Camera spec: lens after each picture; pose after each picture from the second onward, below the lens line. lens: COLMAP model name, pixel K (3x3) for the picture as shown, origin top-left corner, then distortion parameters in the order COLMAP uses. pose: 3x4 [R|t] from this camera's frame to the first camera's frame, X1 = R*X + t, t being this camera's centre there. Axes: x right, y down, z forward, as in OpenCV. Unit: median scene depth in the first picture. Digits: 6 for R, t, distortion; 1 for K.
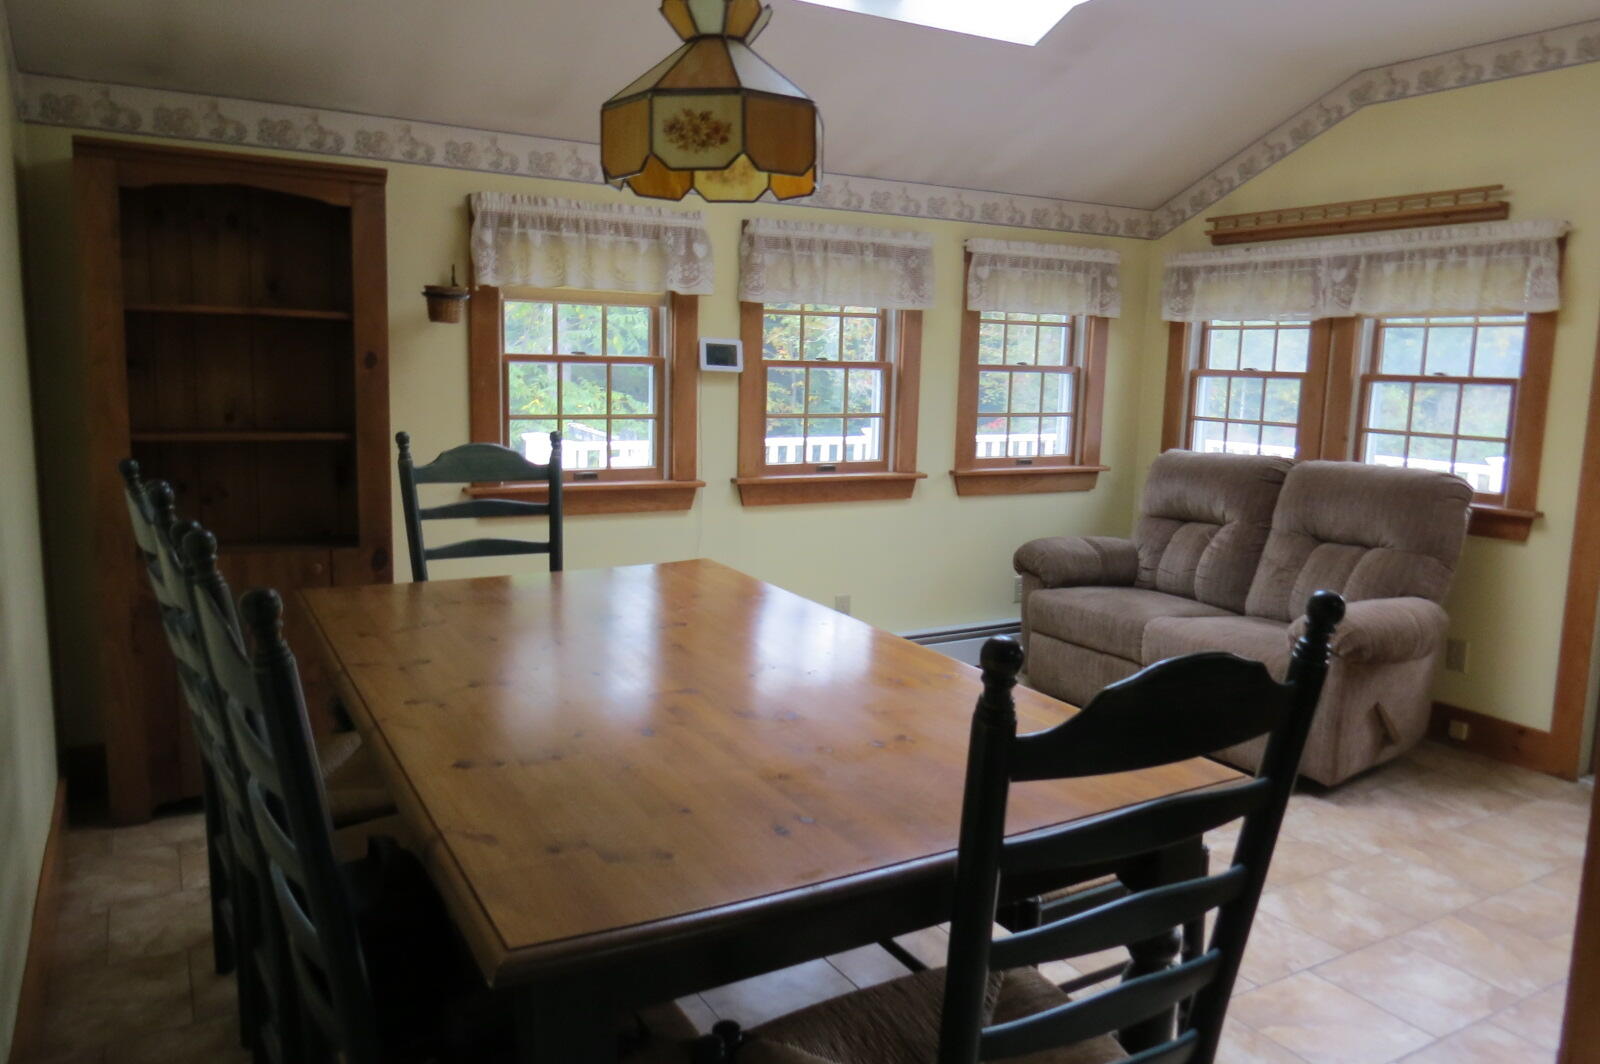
lens RADIAL K [[1134.3, 0, 797.2], [0, 1134.3, 523.7], [0, 0, 1]] dist [0.029722, -0.013822]
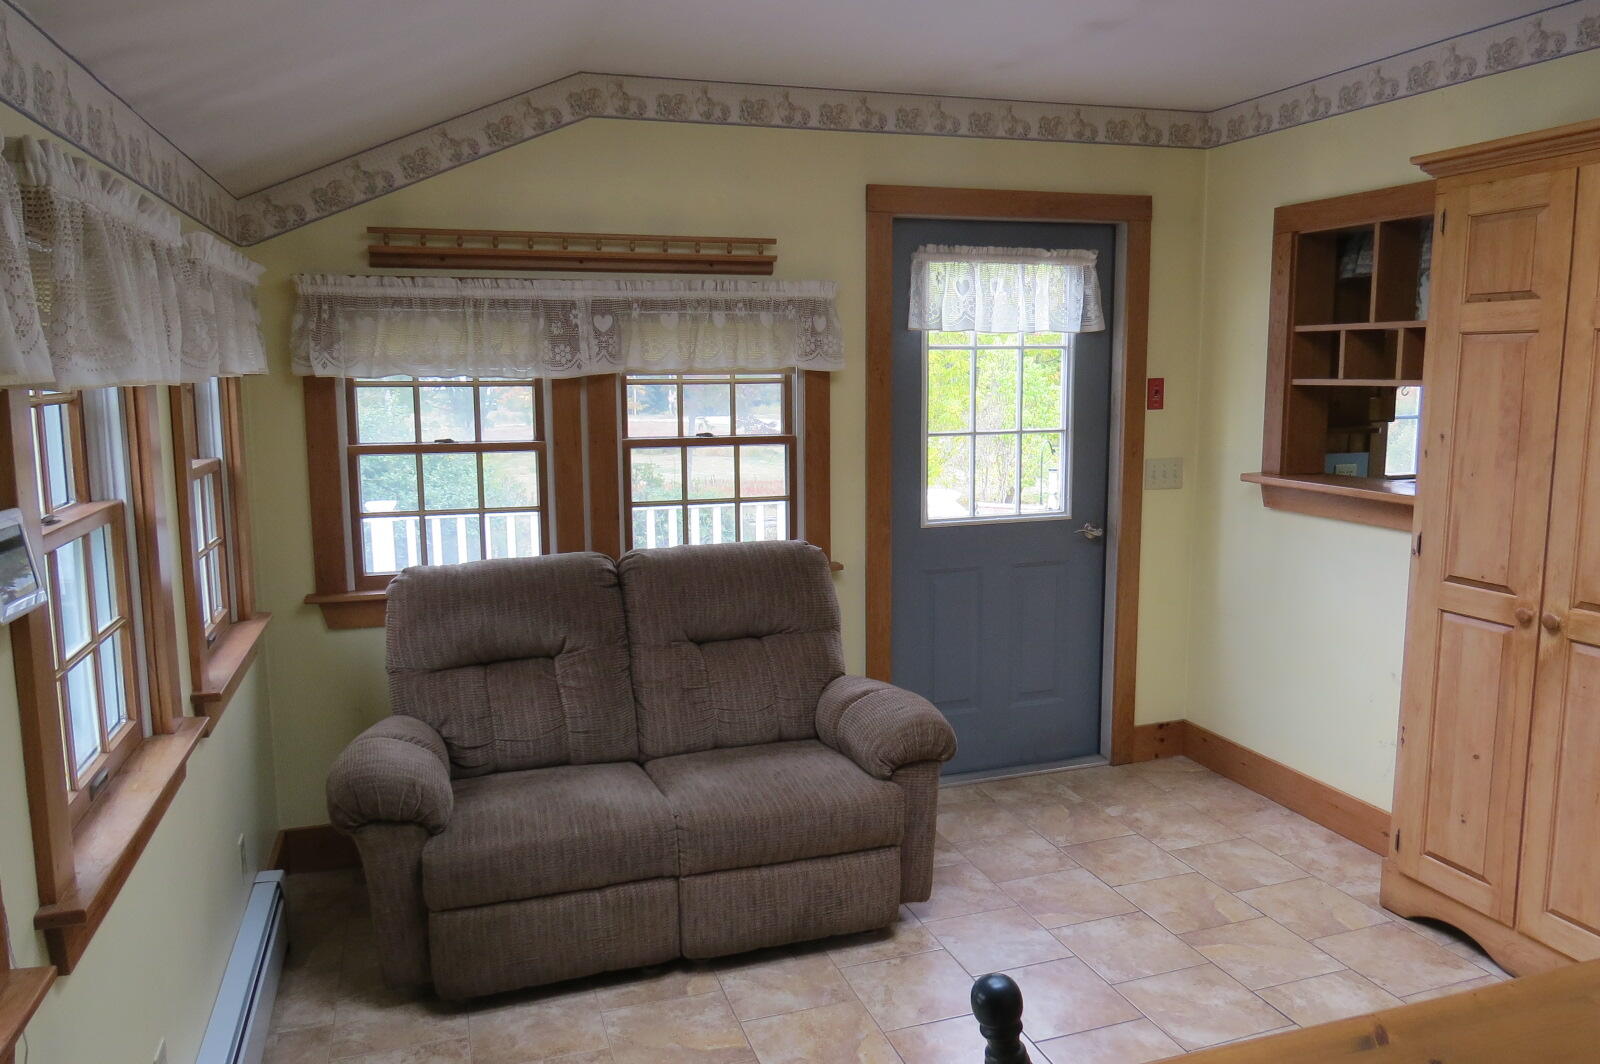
lens RADIAL K [[1134.3, 0, 797.6], [0, 1134.3, 547.1], [0, 0, 1]] dist [0.029722, -0.013822]
pose [[0.206435, -0.149270, 0.967007, -0.319871], [0.169817, 0.978762, 0.114832, -0.136540], [-0.963611, 0.140509, 0.227400, 0.738034]]
